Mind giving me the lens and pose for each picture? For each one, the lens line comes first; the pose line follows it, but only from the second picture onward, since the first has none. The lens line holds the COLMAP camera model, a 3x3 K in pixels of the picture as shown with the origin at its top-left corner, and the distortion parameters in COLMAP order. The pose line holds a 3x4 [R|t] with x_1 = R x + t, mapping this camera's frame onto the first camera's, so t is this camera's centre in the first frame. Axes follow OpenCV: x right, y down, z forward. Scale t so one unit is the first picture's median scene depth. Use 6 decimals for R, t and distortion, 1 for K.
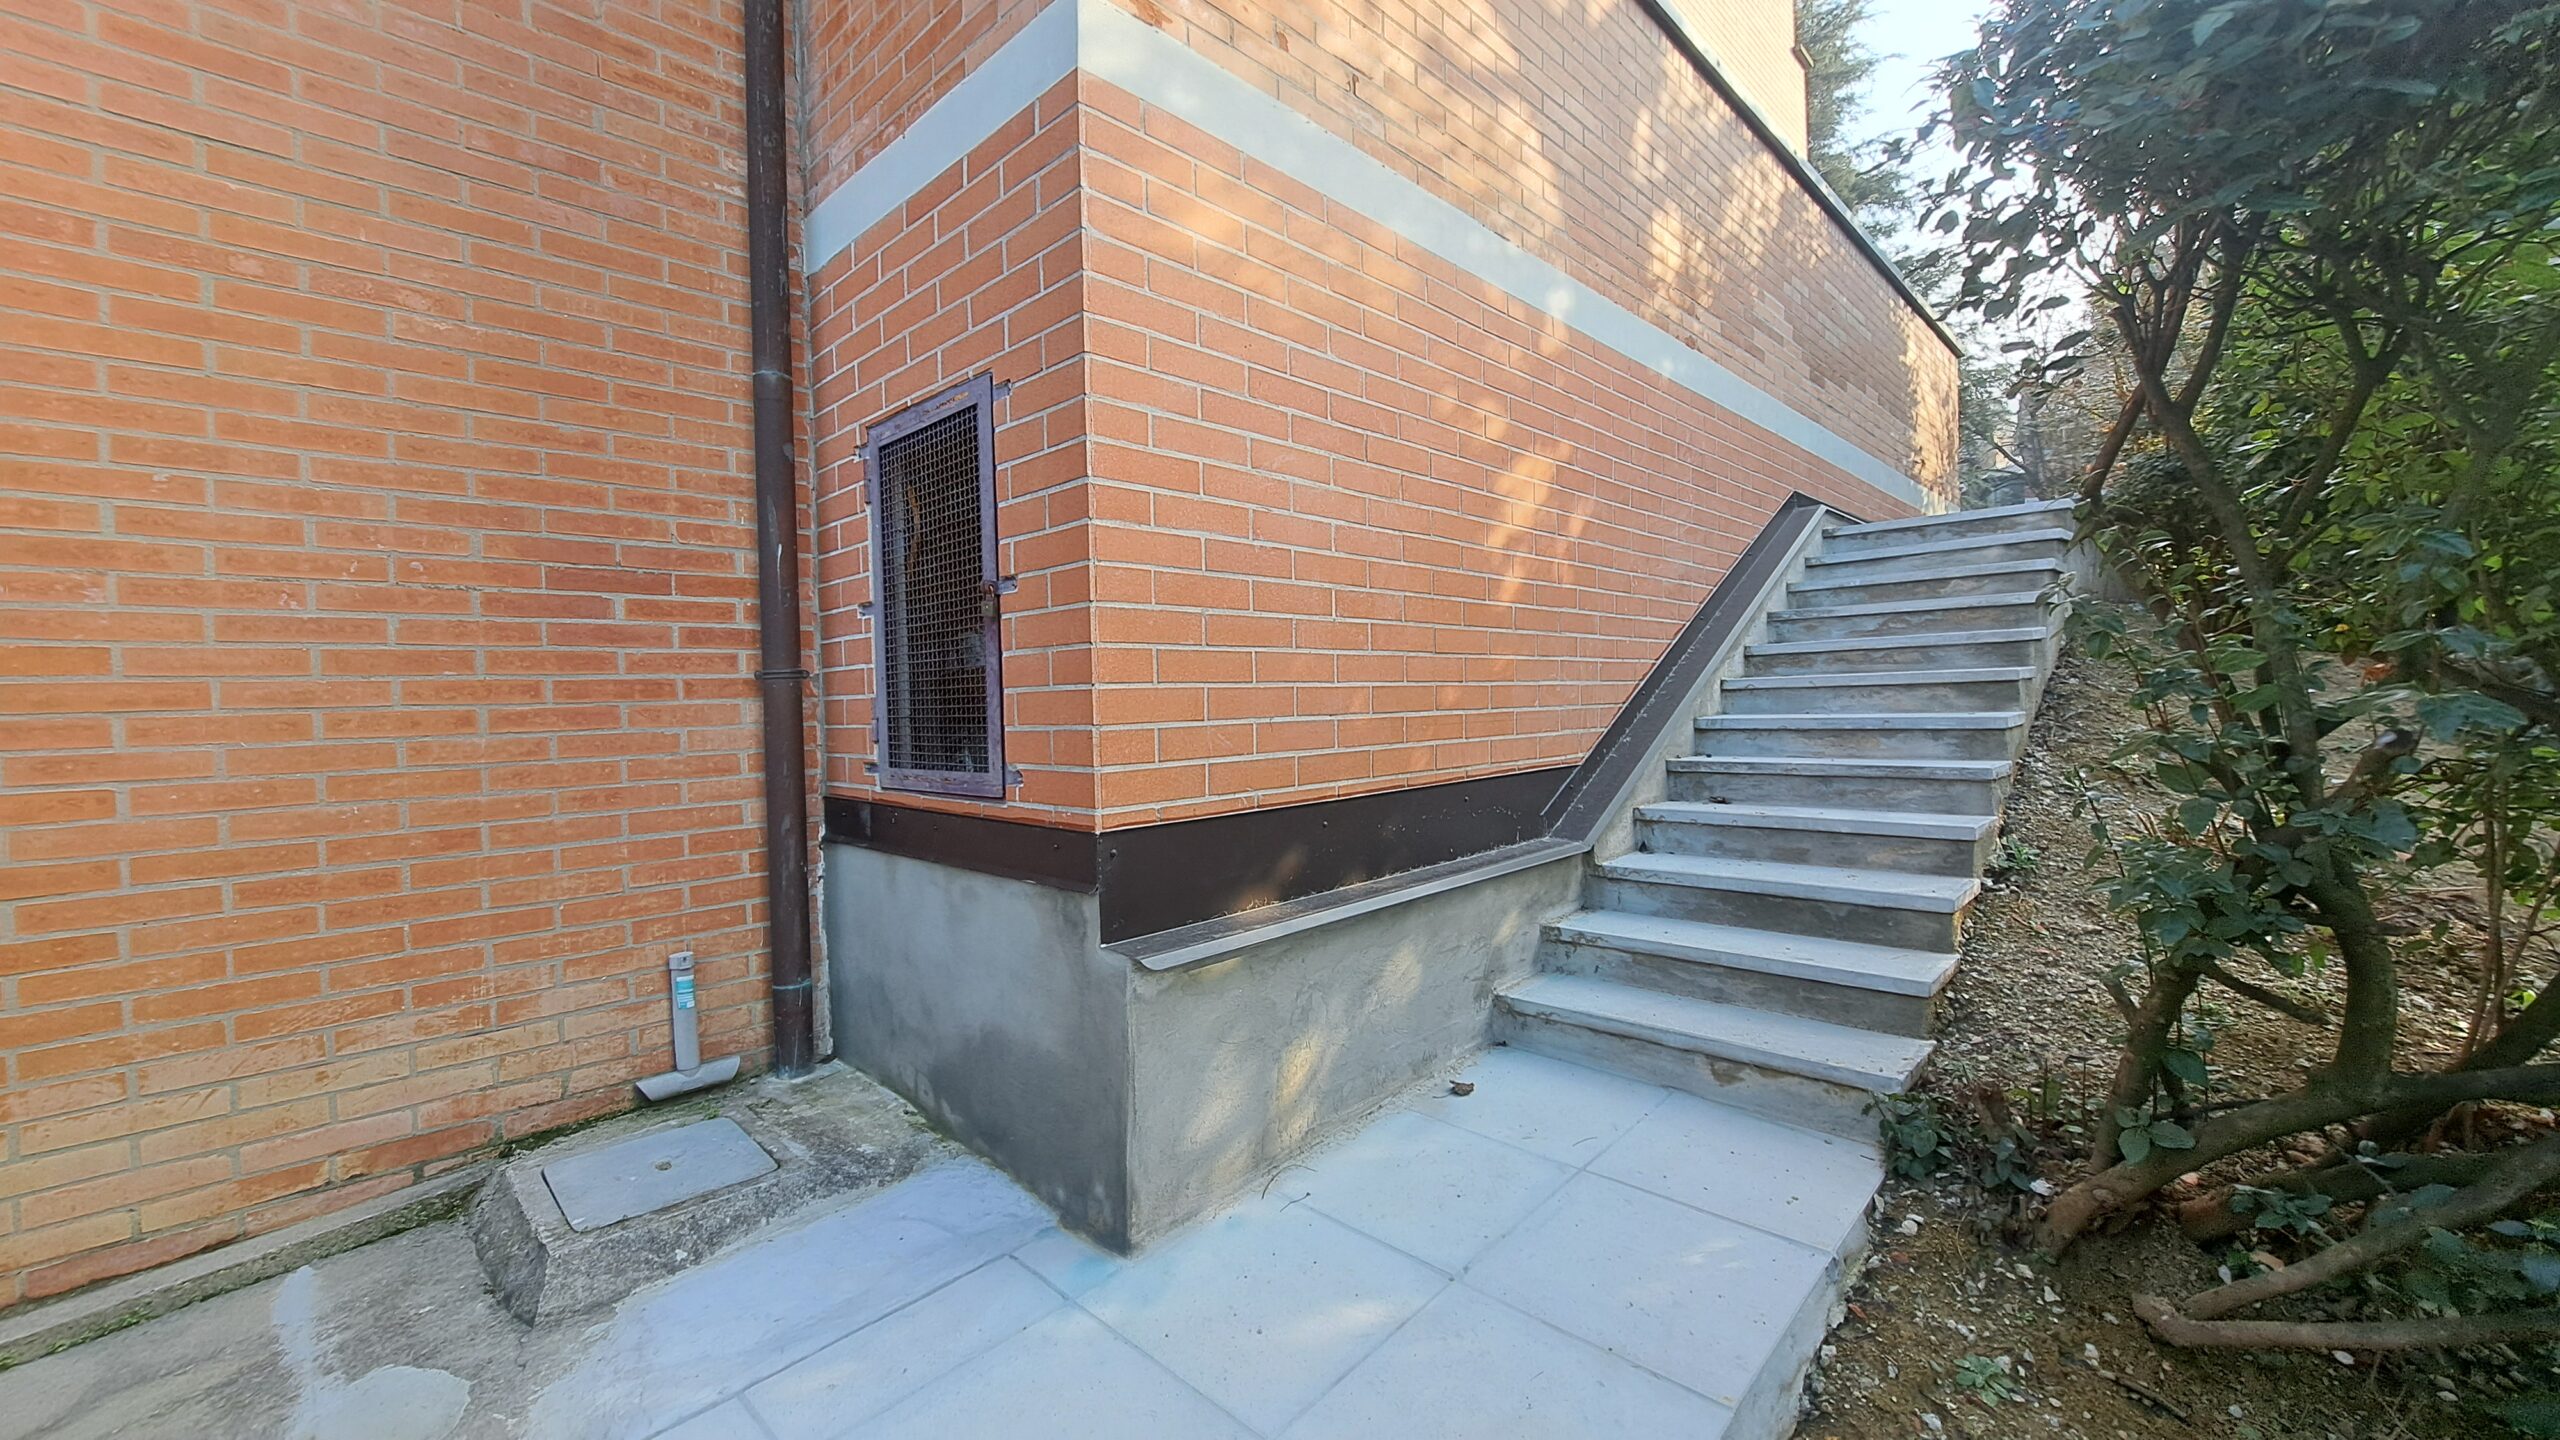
lens RADIAL K [[1015.9, 0, 1276.7], [0, 1015.9, 721.6], [0, 0, 1]] dist [-0.000010, -0.000090]
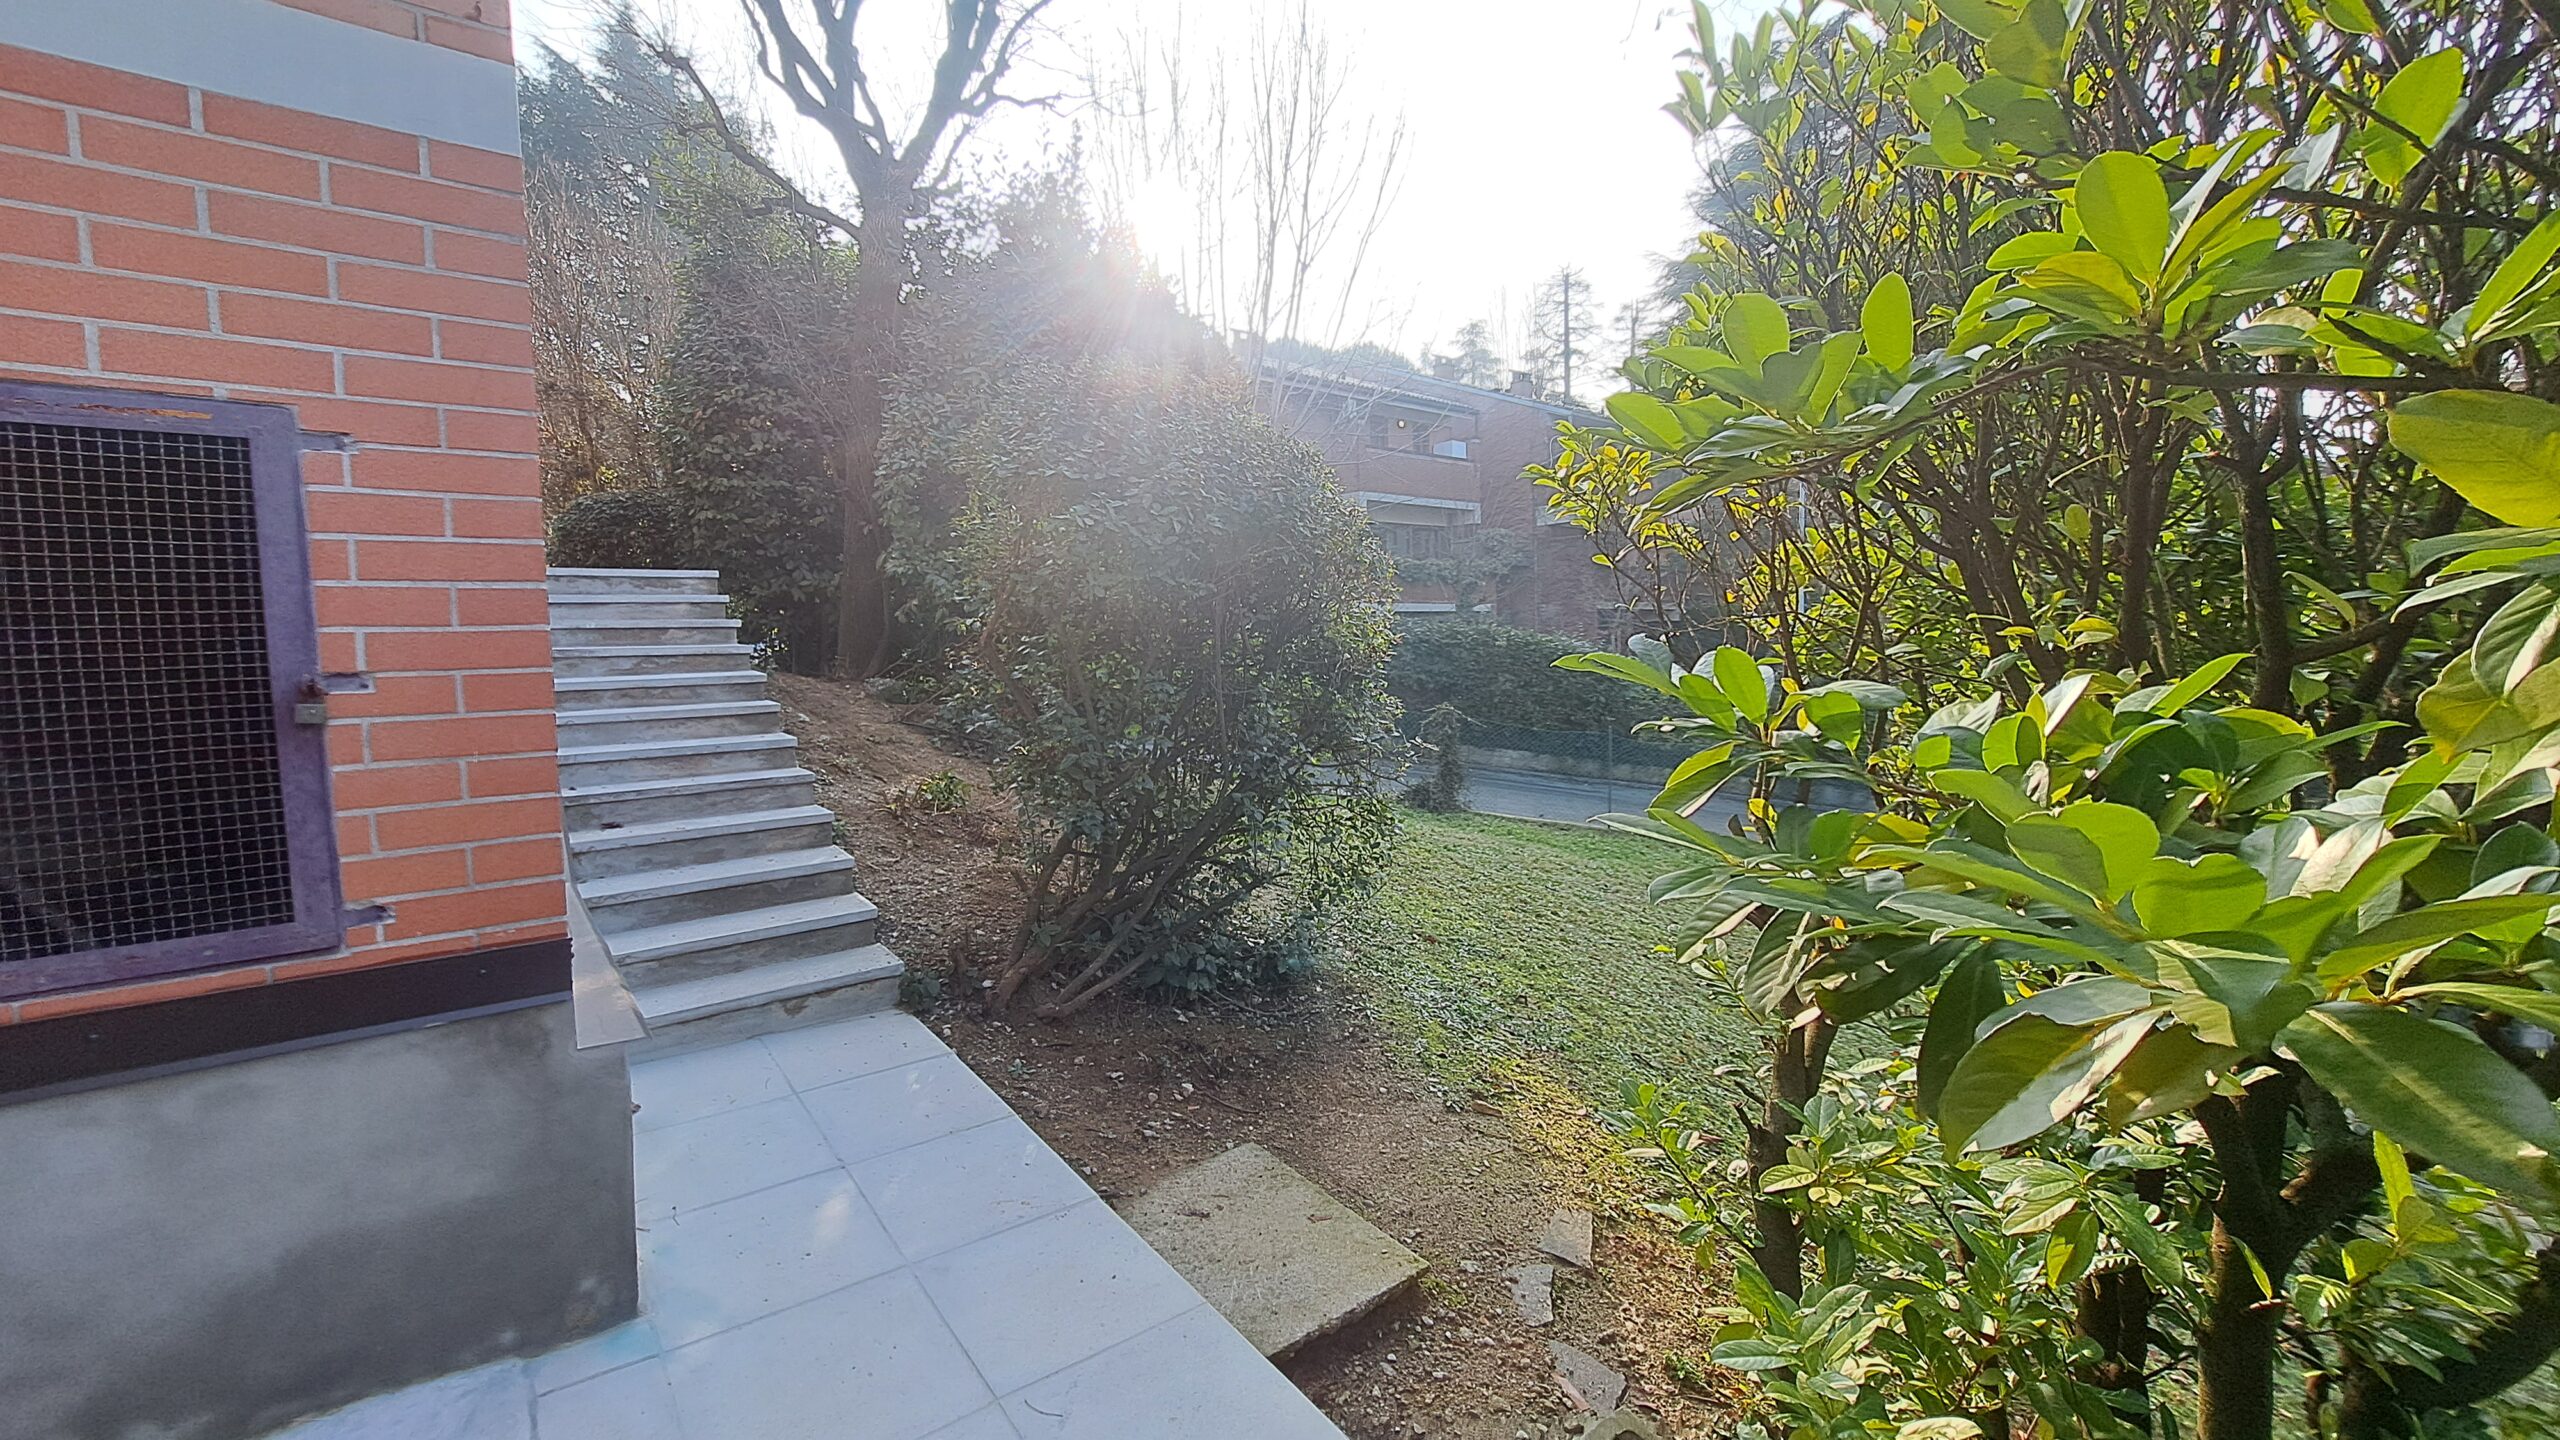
lens RADIAL K [[1015.9, 0, 1275.4], [0, 1015.9, 720.5], [0, 0, 1]] dist [-0.000010, -0.000090]
pose [[0.116167, -0.053636, 0.991780, -0.955473], [0.030270, 0.998268, 0.050442, -0.119450], [-0.992768, 0.024161, 0.117589, 0.161019]]
